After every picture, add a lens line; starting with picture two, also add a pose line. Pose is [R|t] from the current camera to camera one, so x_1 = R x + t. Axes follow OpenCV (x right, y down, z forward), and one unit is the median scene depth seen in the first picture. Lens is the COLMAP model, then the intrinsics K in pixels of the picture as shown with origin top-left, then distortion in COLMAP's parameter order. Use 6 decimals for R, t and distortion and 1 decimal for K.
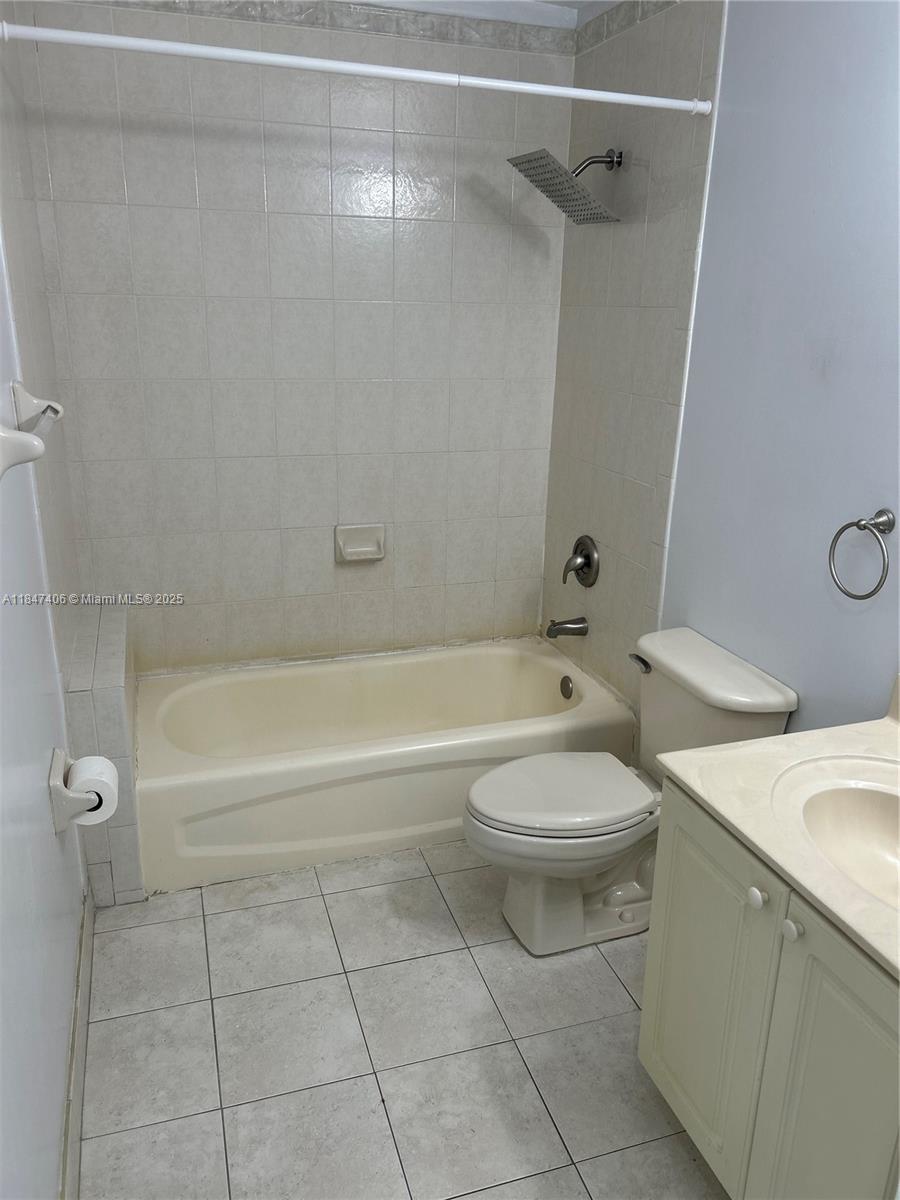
lens RADIAL K [[906.5, 0, 445.2], [0, 906.5, 602.5], [0, 0, 1]] dist [0.045183, -0.052652]
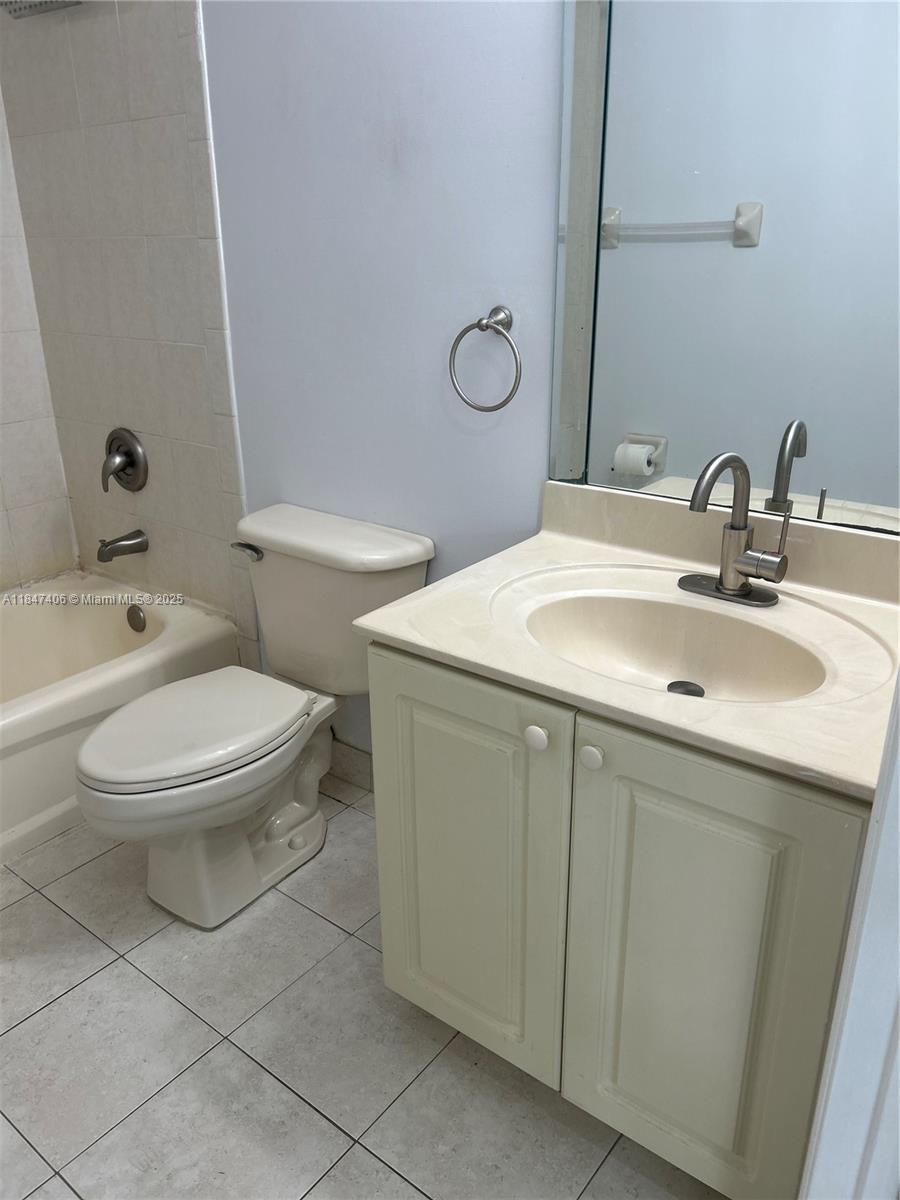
lens RADIAL K [[906.5, 0, 445.2], [0, 906.5, 602.5], [0, 0, 1]] dist [0.045183, -0.052652]
pose [[0.828932, -0.229664, 0.510026, -0.071558], [0.198578, 0.973254, 0.115512, 0.053685], [-0.522914, 0.005528, 0.852367, 0.198641]]
